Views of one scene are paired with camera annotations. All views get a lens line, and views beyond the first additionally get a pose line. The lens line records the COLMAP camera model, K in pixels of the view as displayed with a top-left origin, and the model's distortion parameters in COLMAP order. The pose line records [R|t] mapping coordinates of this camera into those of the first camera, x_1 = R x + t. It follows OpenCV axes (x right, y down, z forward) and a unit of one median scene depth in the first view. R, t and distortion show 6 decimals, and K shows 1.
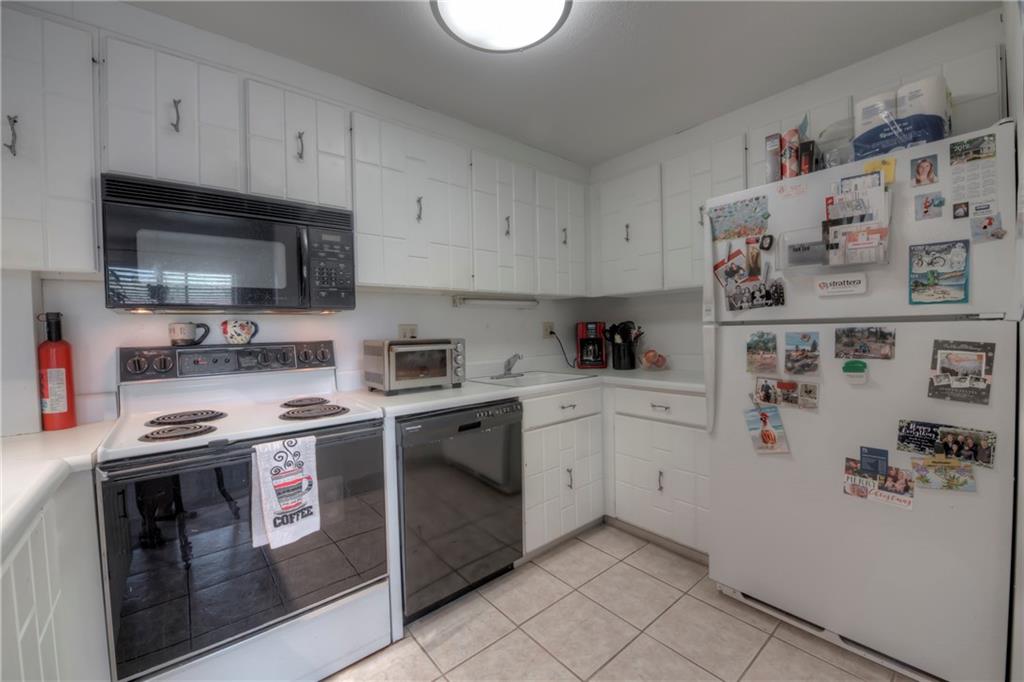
lens RADIAL K [[405.5, 0, 515.6], [0, 405.5, 340.0], [0, 0, 1]] dist [-0.020922, -0.000548]
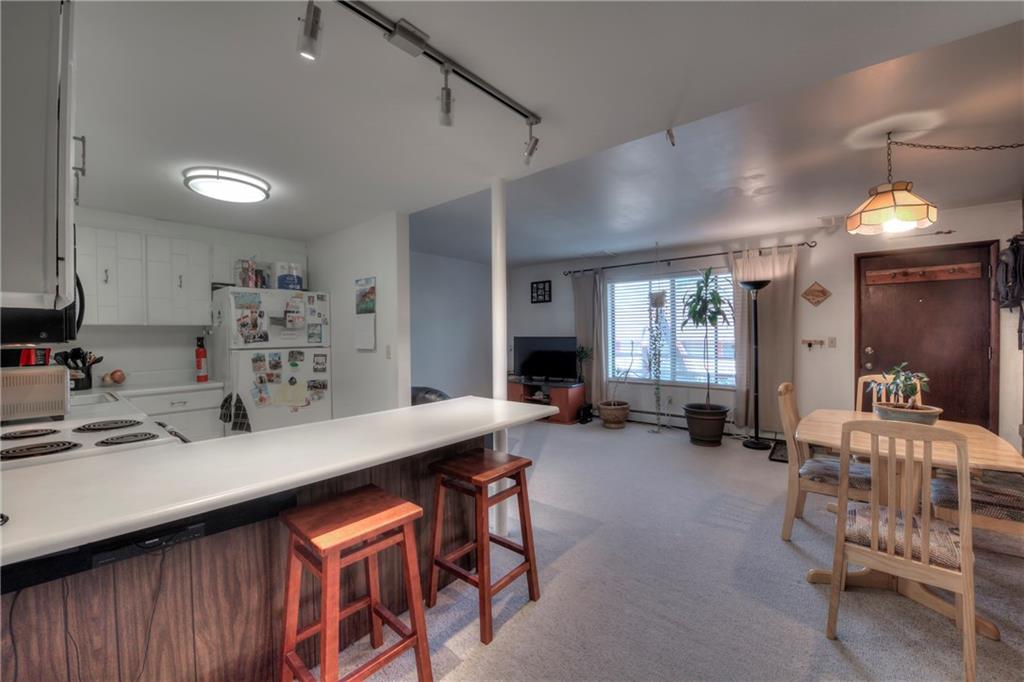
lens RADIAL K [[405.5, 0, 515.6], [0, 405.5, 340.0], [0, 0, 1]] dist [-0.020922, -0.000548]
pose [[-0.182371, 0.010072, 0.983178, -1.774864], [0.038405, 0.999257, -0.003113, -0.028989], [-0.982480, 0.037191, -0.182622, -0.005453]]
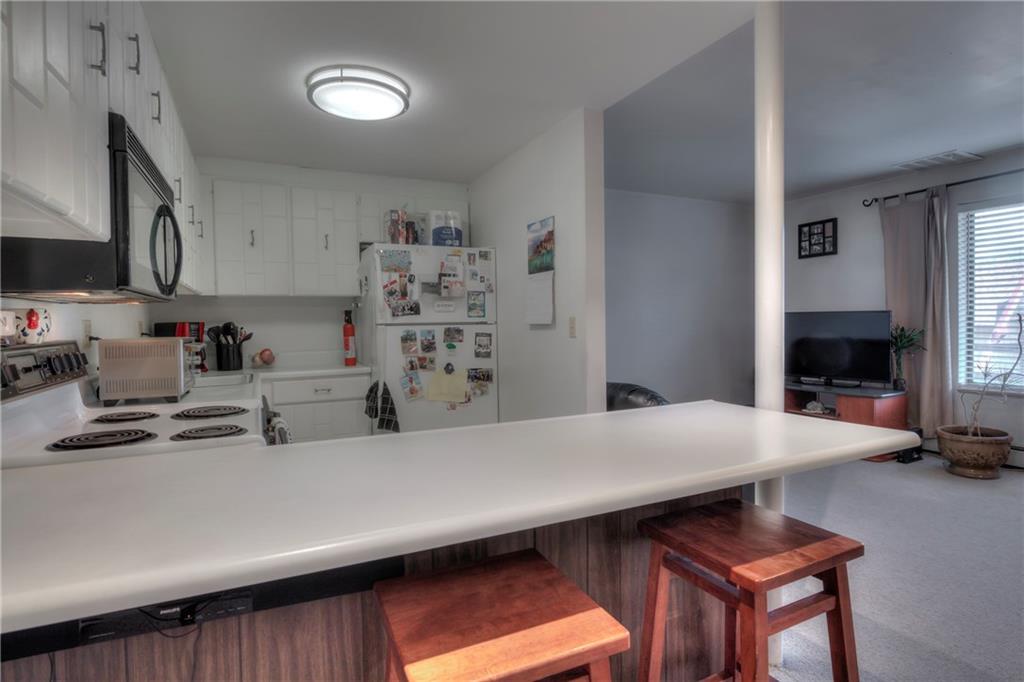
lens RADIAL K [[531.4, 0, 512.1], [0, 531.4, 338.0], [0, 0, 1]] dist [-0.004897, -0.001719]
pose [[0.242975, -0.009018, 0.969991, -1.406041], [0.034720, 0.999397, 0.000594, 0.027289], [-0.969411, 0.033533, 0.243142, 0.022157]]
